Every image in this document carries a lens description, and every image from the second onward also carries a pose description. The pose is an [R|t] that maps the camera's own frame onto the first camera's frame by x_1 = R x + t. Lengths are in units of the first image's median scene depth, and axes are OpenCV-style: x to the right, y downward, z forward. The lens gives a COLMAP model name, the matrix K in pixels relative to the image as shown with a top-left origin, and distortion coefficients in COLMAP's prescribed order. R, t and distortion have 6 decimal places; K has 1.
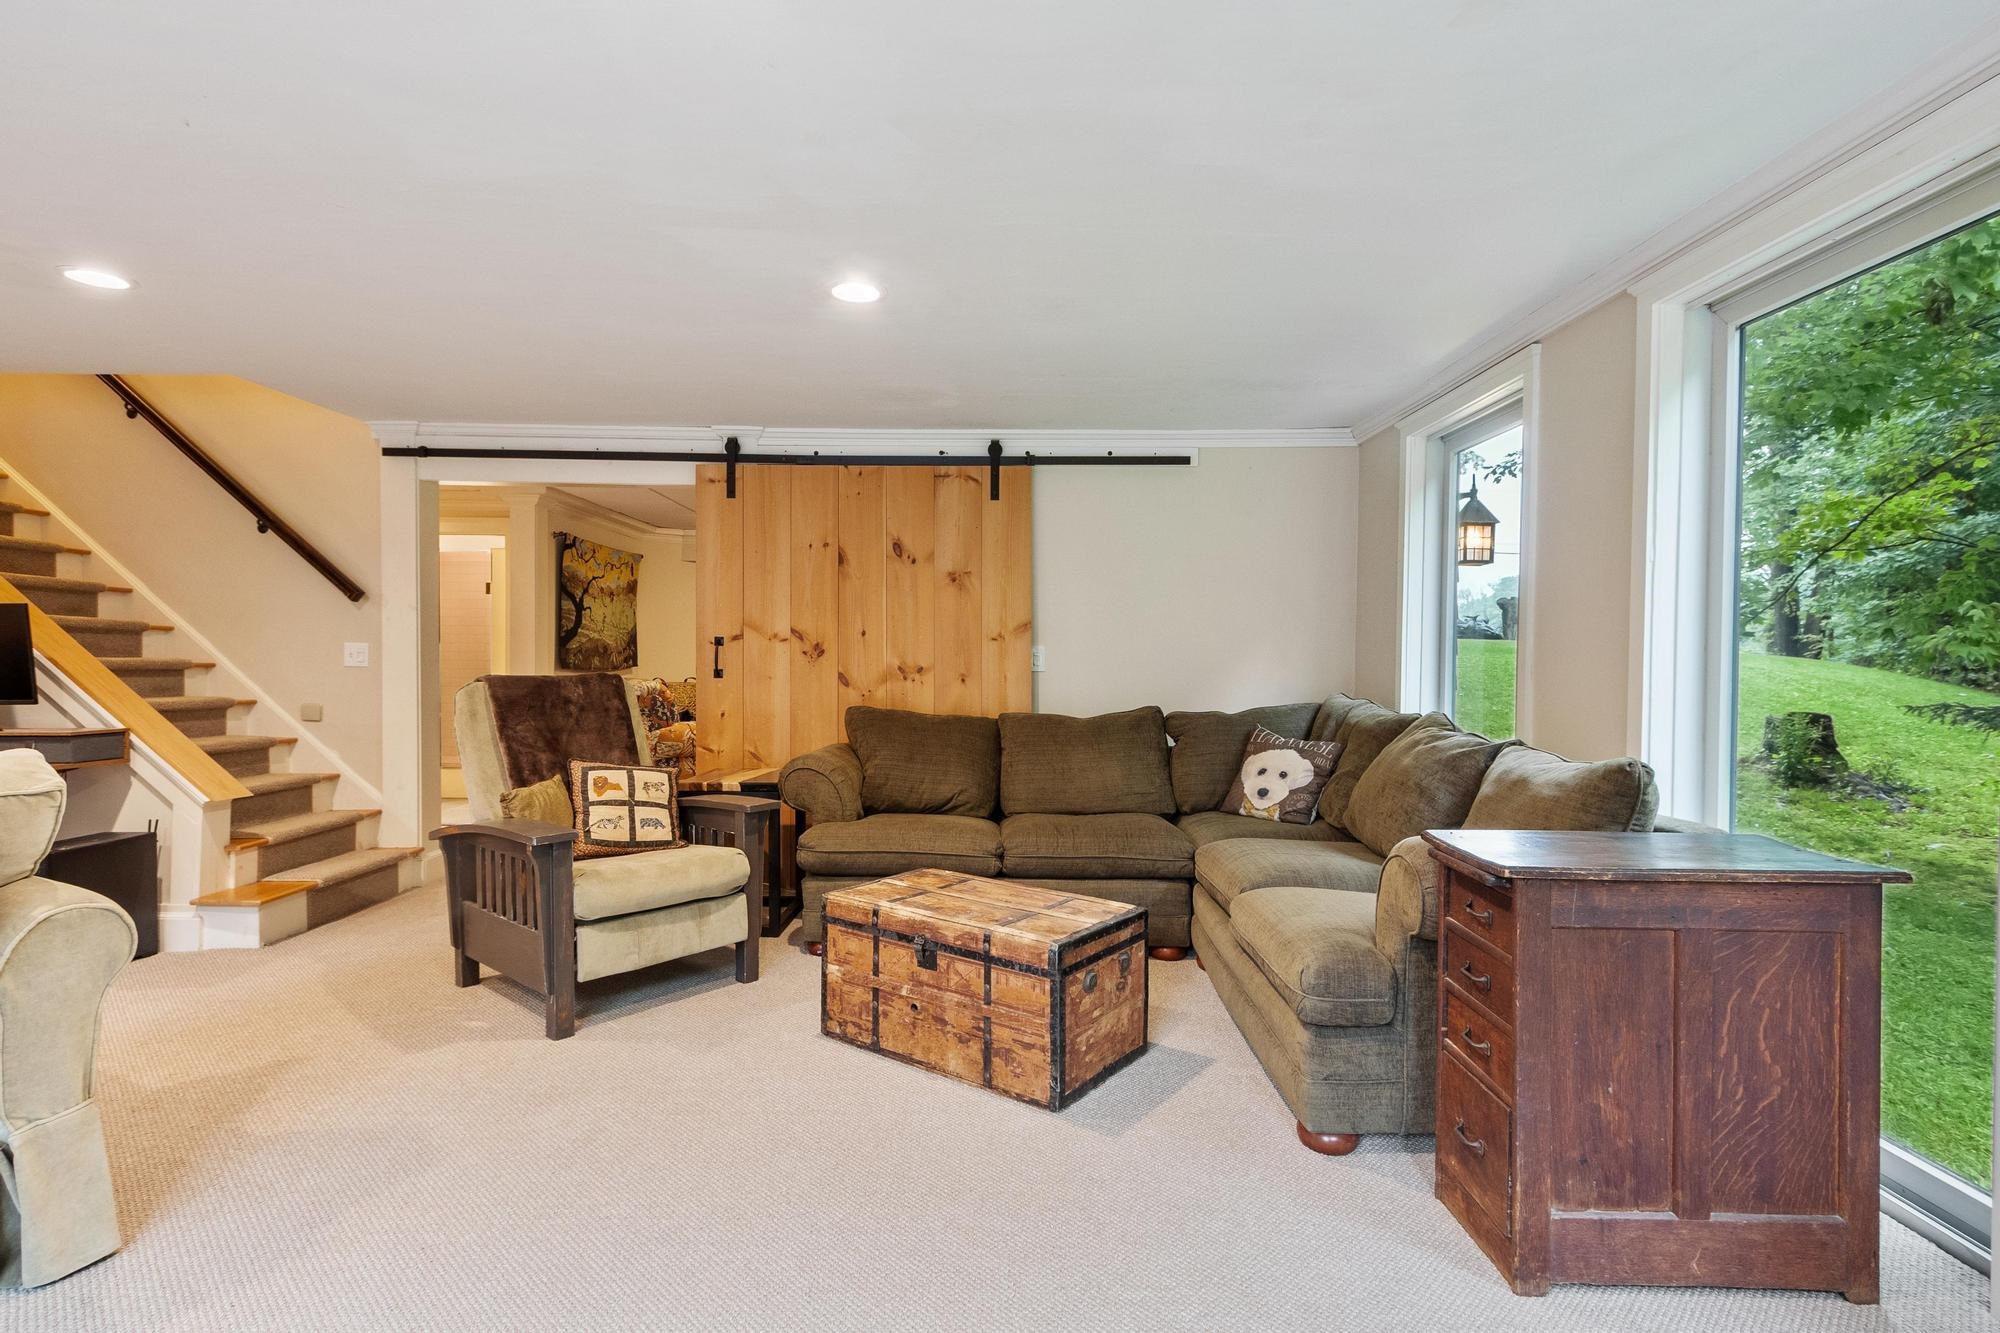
lens RADIAL K [[960.5, 0, 999.1], [0, 960.5, 687.4], [0, 0, 1]] dist [-0.000149, 0.000254]
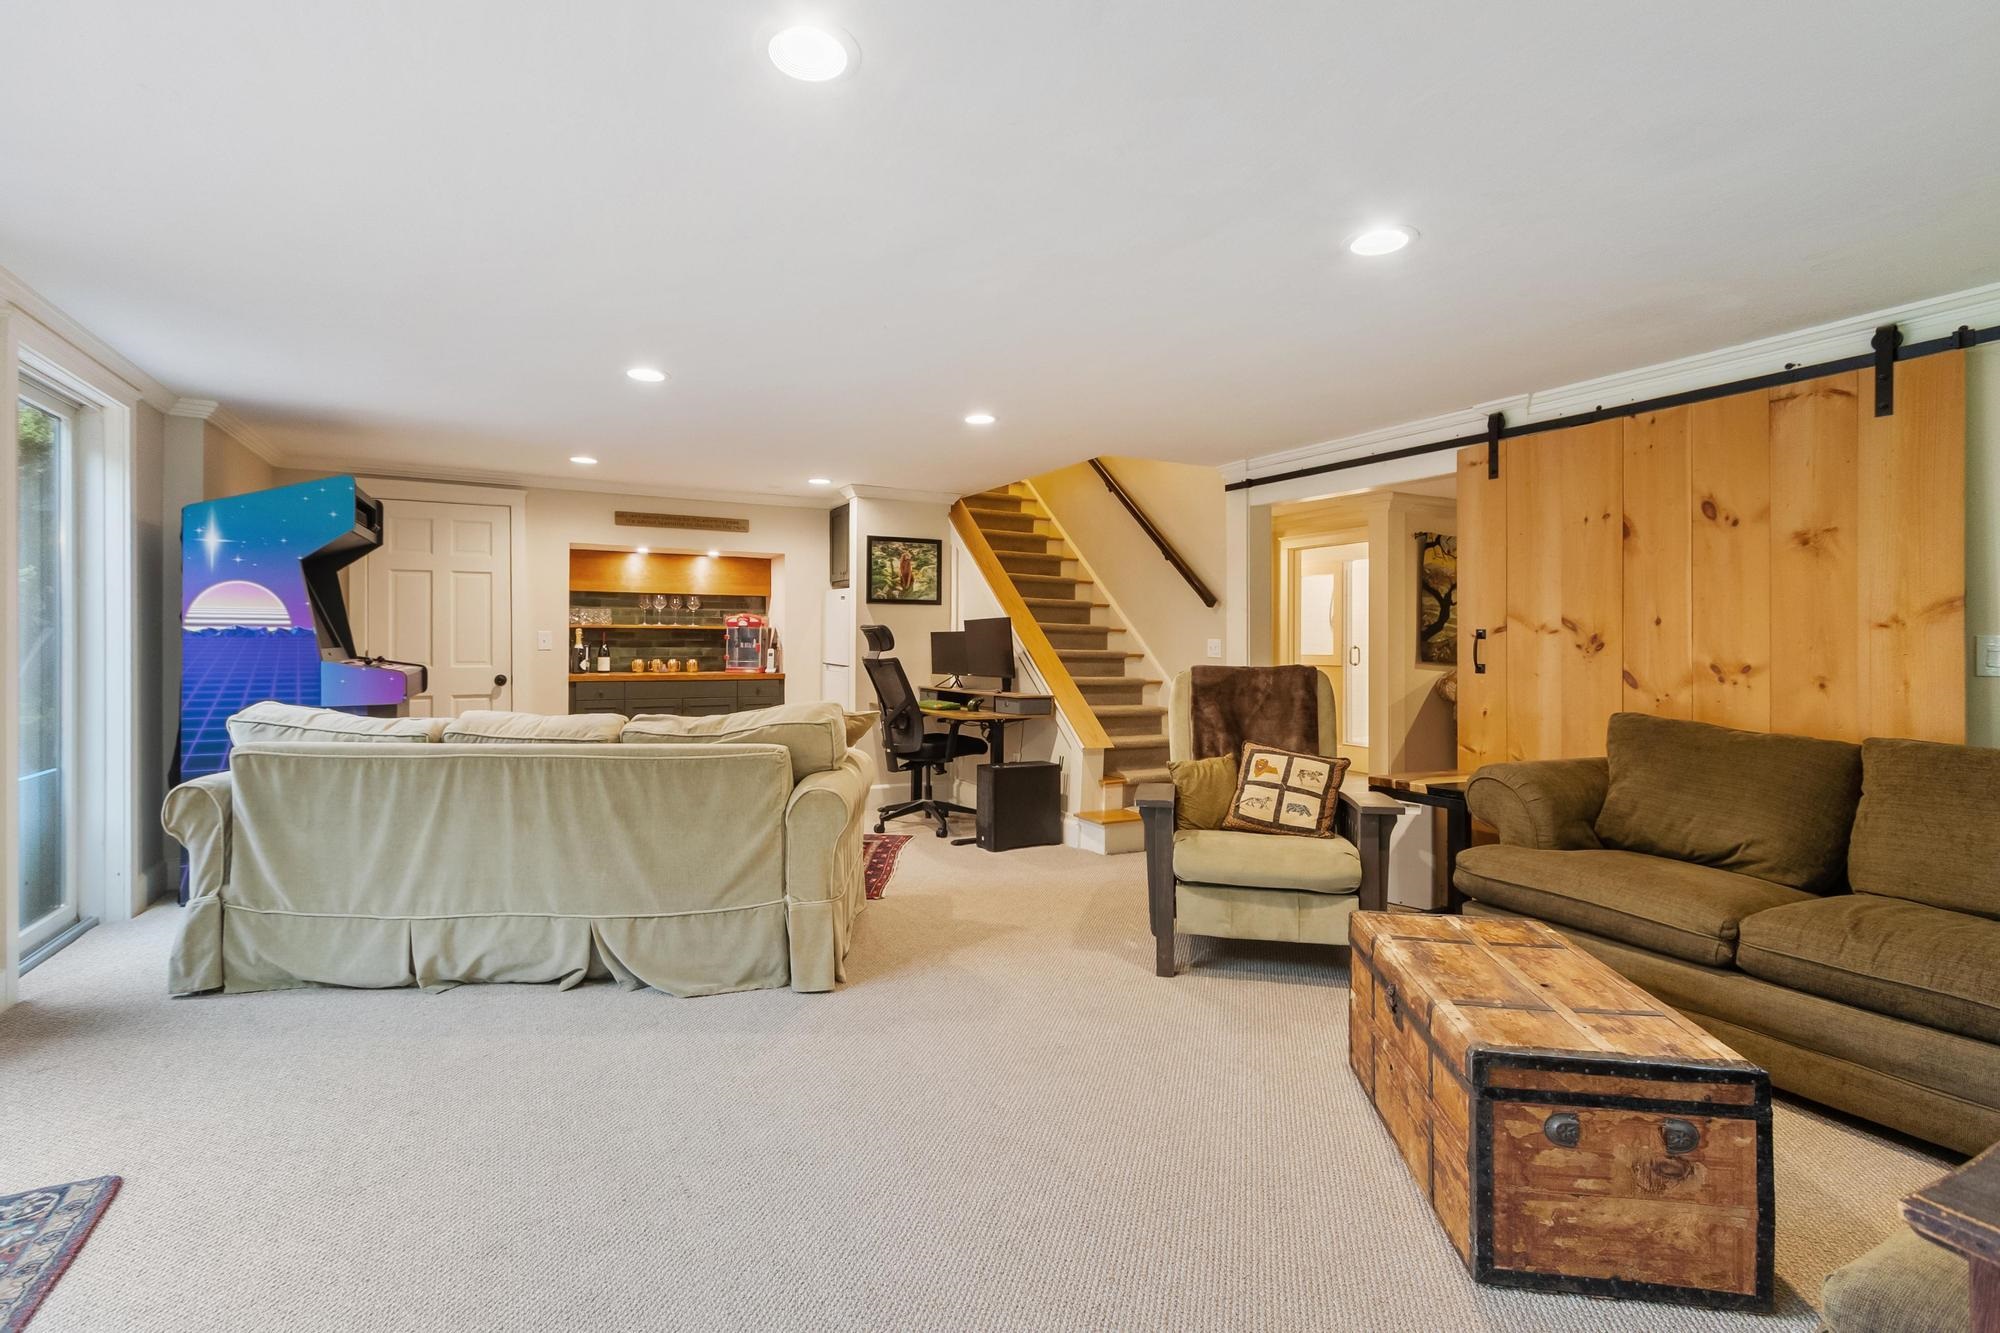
lens RADIAL K [[878.0, 0, 987.0], [0, 878.0, 655.8], [0, 0, 1]] dist [0.000030, -0.000711]
pose [[0.486676, 0.008068, -0.873545, 0.248913], [-0.030910, 0.999490, -0.007990, -0.006084], [0.873036, 0.030889, 0.486677, 0.190192]]
